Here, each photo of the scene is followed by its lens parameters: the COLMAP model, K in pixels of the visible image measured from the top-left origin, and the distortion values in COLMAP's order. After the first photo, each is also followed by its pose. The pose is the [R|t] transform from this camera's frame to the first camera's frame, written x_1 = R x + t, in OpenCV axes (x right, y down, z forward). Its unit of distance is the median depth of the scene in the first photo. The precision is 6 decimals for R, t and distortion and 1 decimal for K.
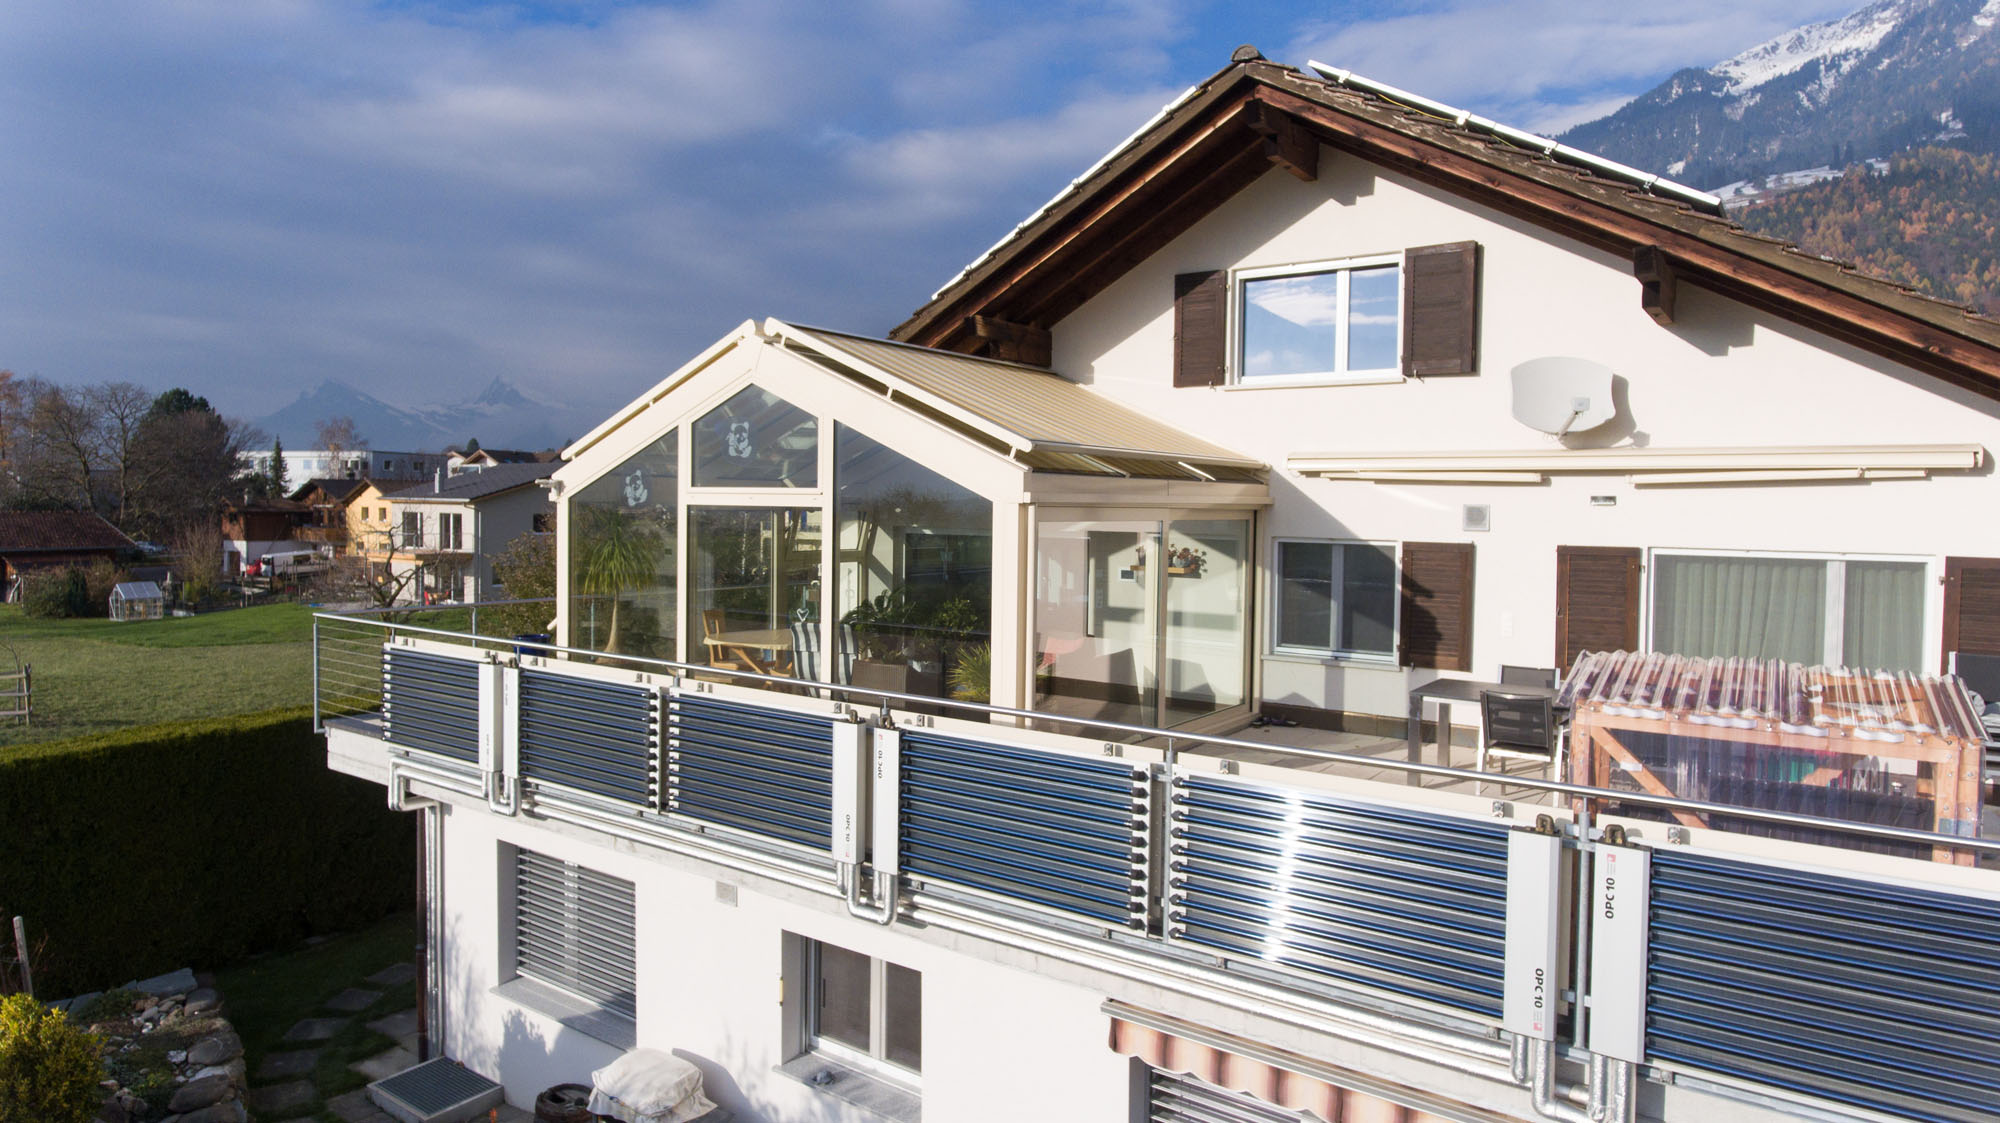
lens RADIAL K [[1172.4, 0, 997.9], [0, 1172.4, 543.4], [0, 0, 1]] dist [0.006484, -0.008285]
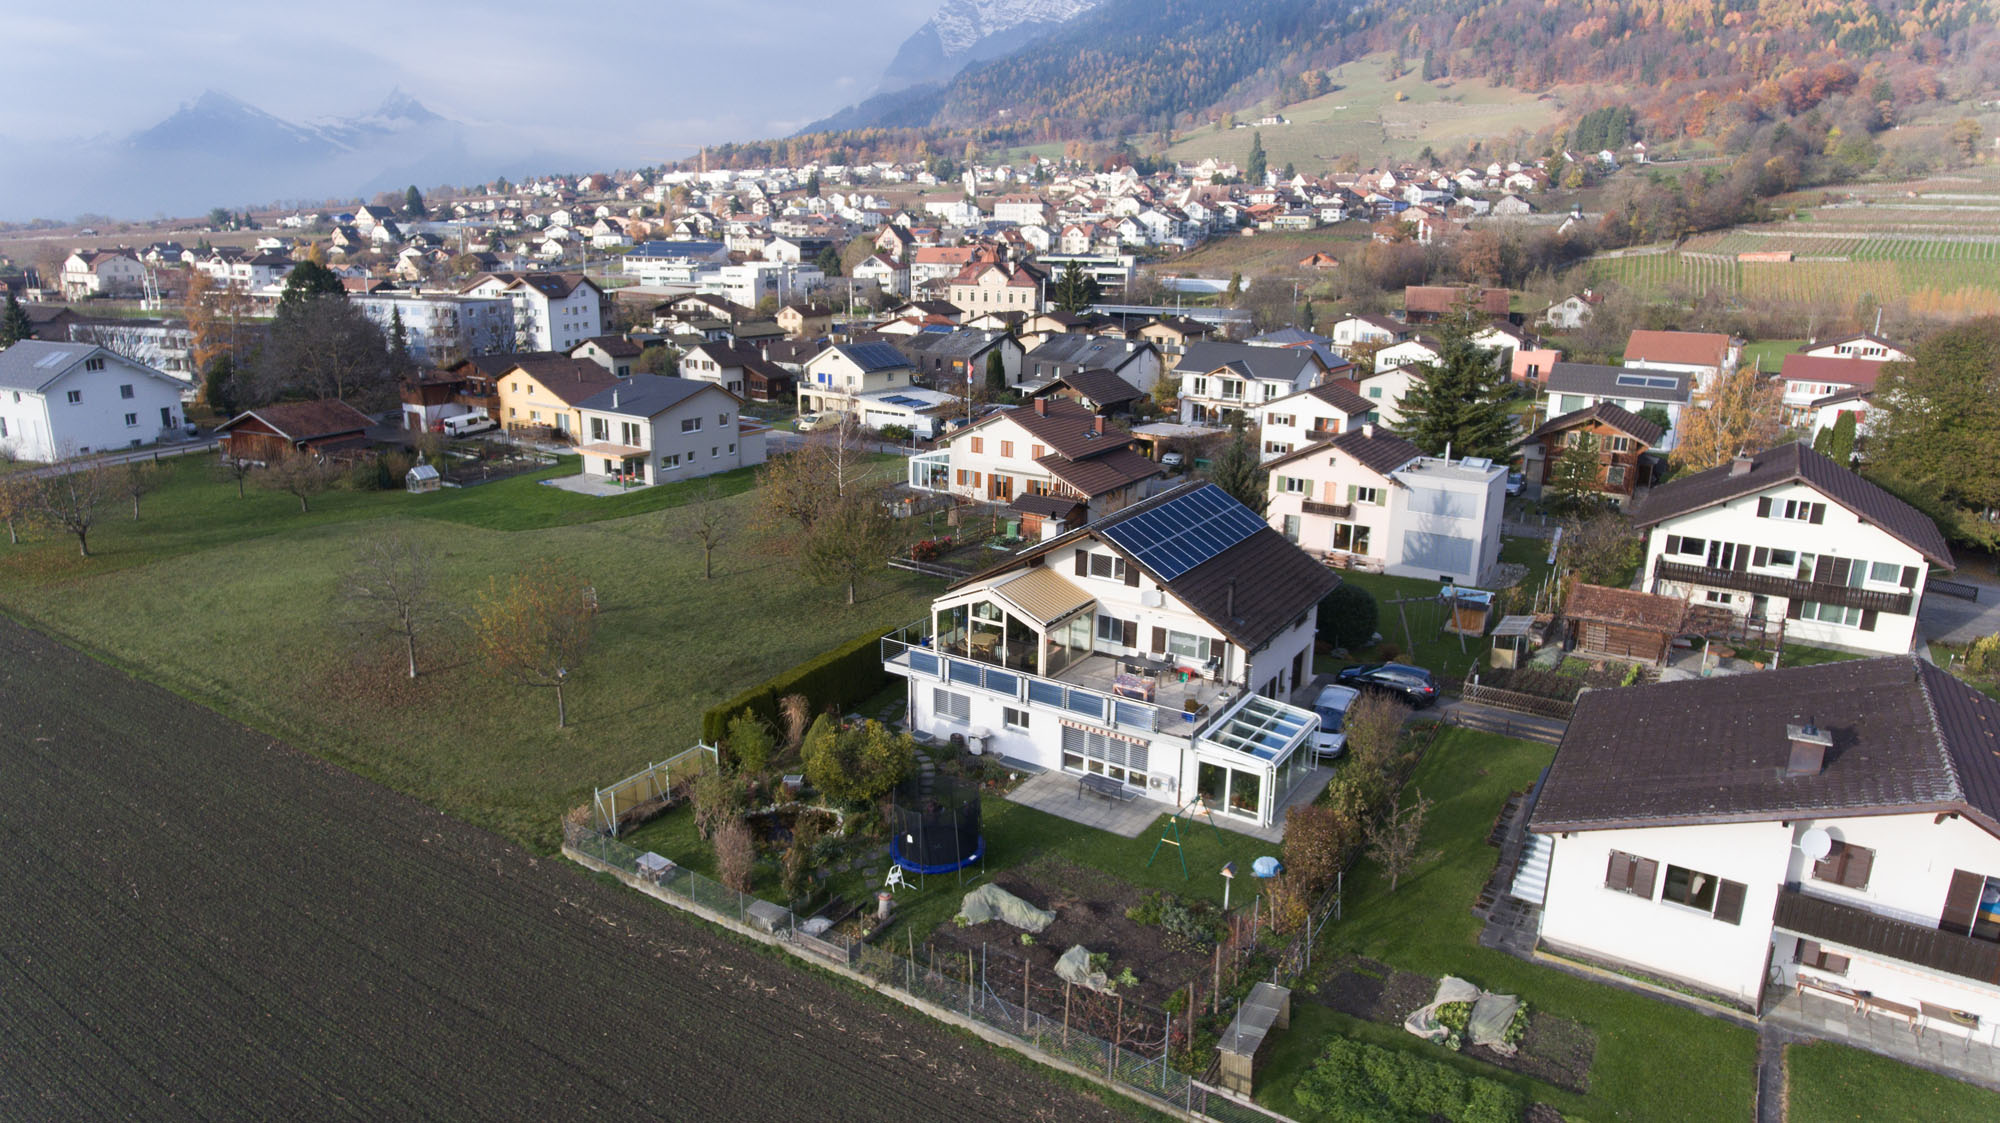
lens RADIAL K [[1172.4, 0, 995.3], [0, 1172.4, 552.9], [0, 0, 1]] dist [0.006484, -0.008285]
pose [[0.998913, -0.010318, 0.045461, -0.363488], [-0.000635, 0.972097, 0.234577, -1.356467], [-0.046613, -0.234350, 0.971034, -3.415998]]
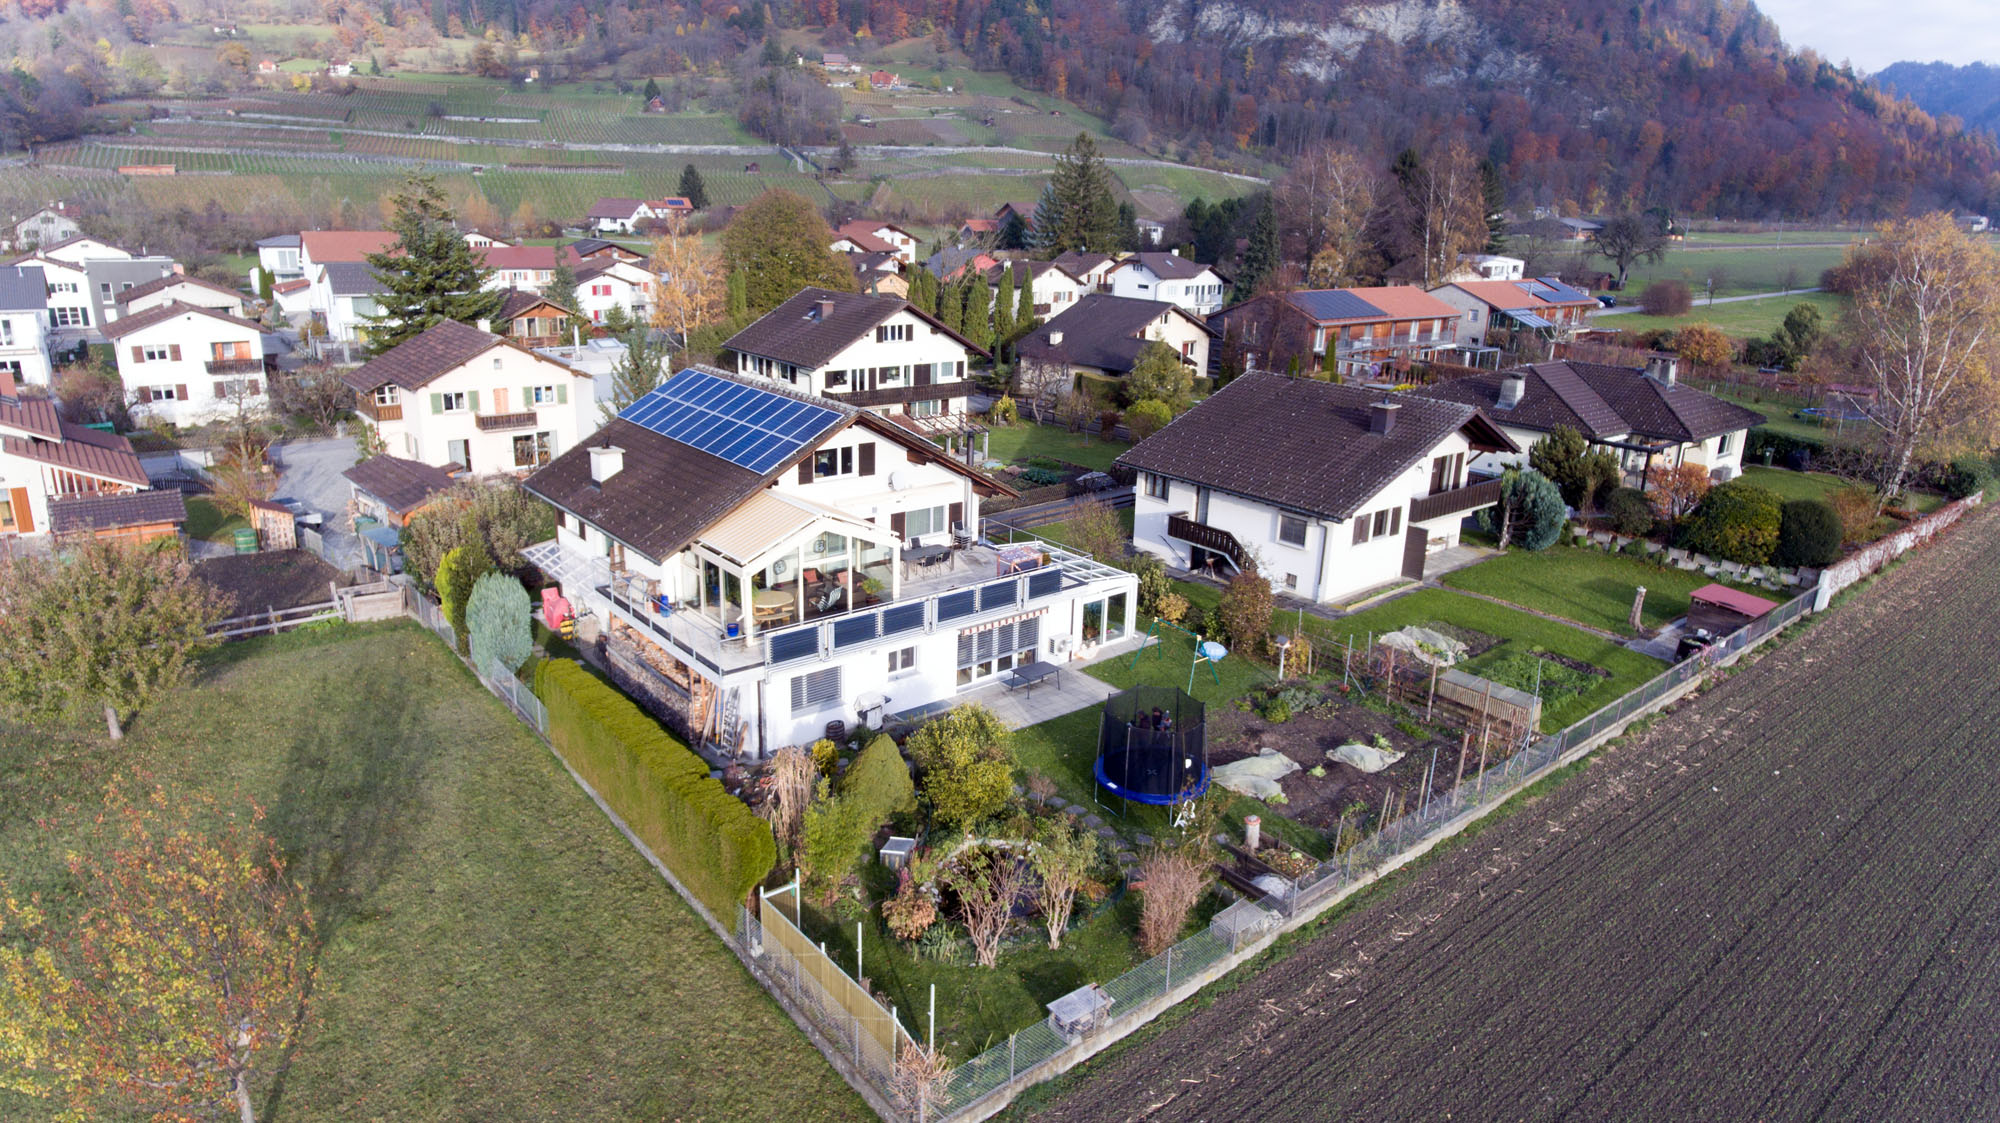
lens RADIAL K [[1172.4, 0, 999.5], [0, 1172.4, 549.9], [0, 0, 1]] dist [0.006484, -0.008285]
pose [[0.257366, -0.284797, 0.923392, -3.124490], [0.006992, 0.956106, 0.292937, -1.034429], [-0.966289, -0.068936, 0.248061, -0.378270]]
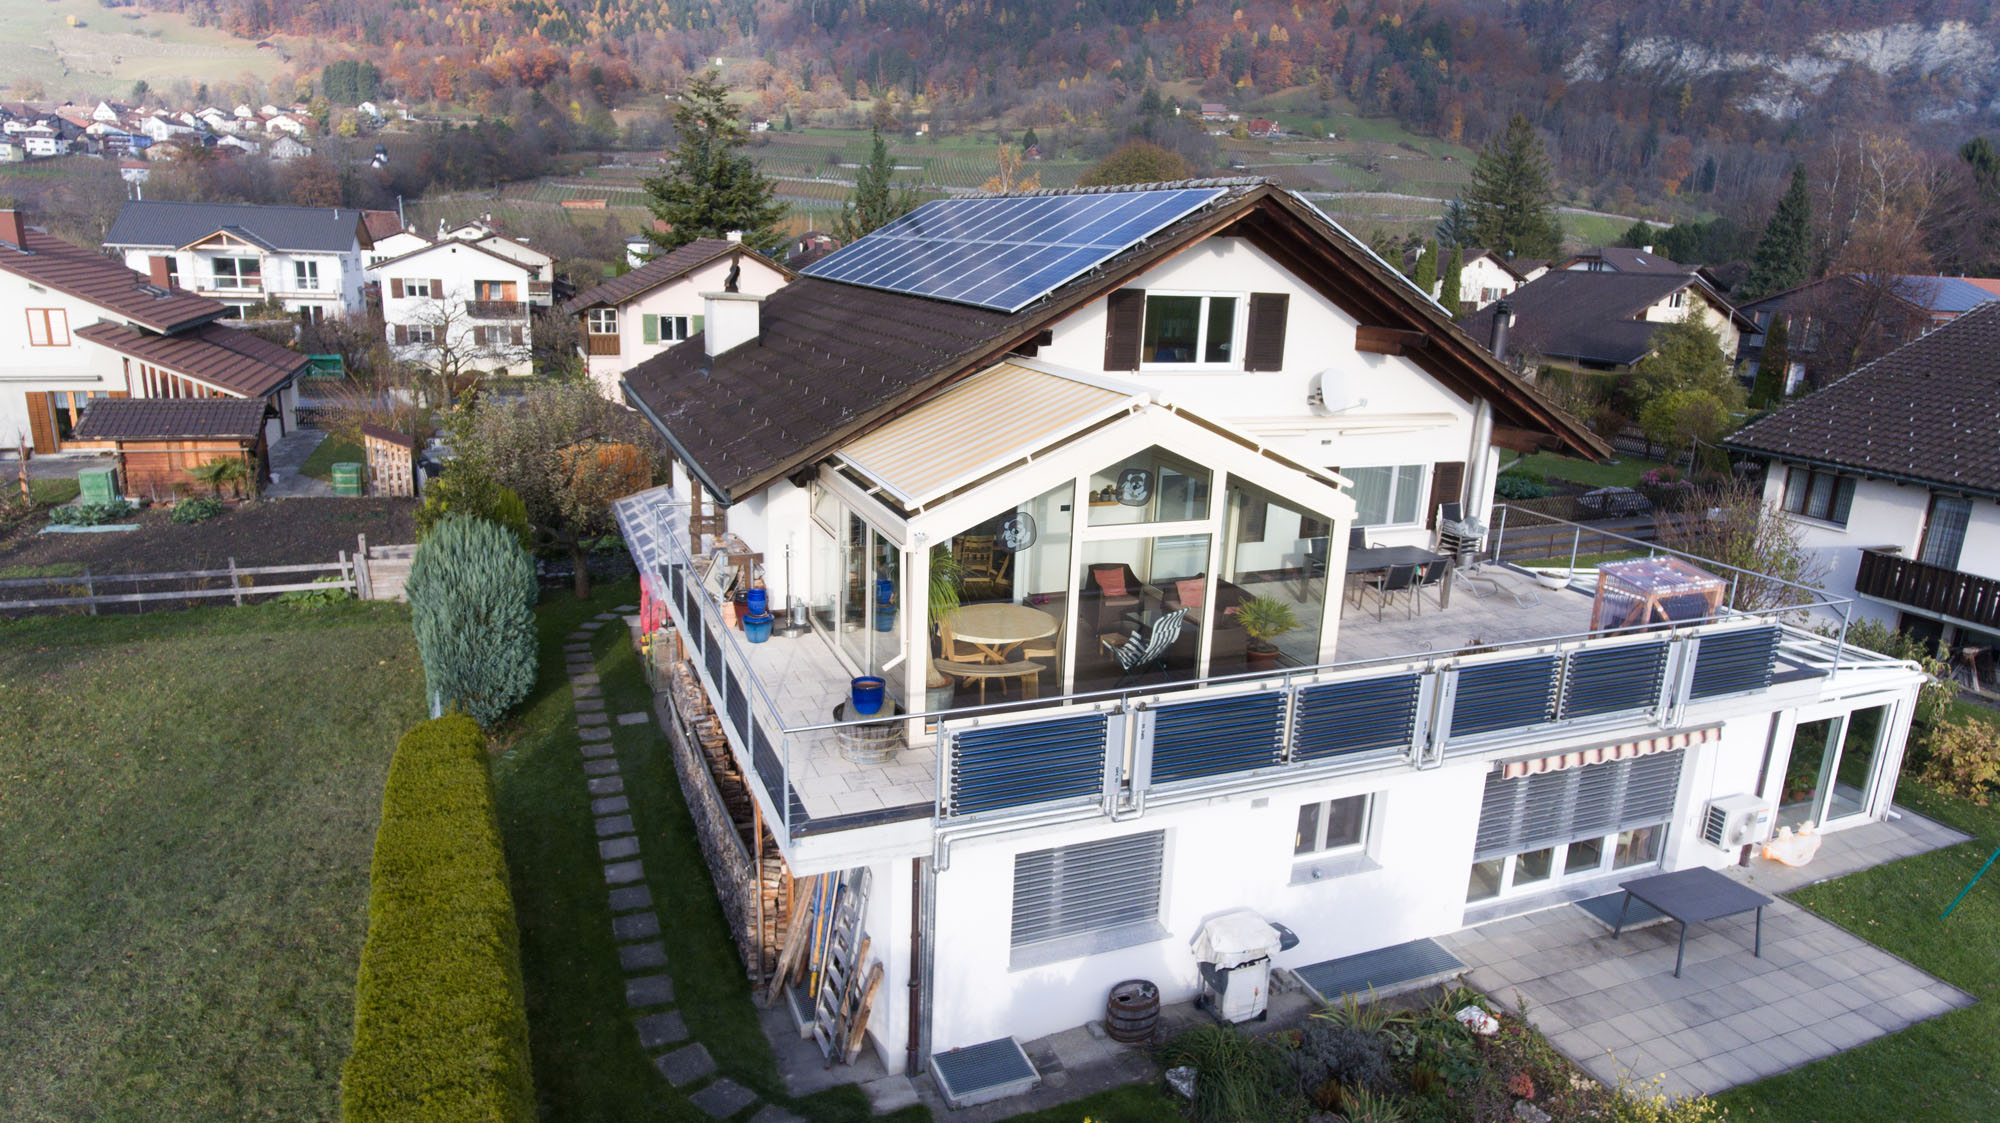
lens RADIAL K [[1172.4, 0, 1000.1], [0, 1172.4, 542.0], [0, 0, 1]] dist [0.006484, -0.008285]
pose [[0.529139, -0.200822, 0.824428, -1.260899], [-0.004323, 0.970940, 0.239285, -0.309296], [-0.848524, -0.130179, 0.512894, 0.433531]]
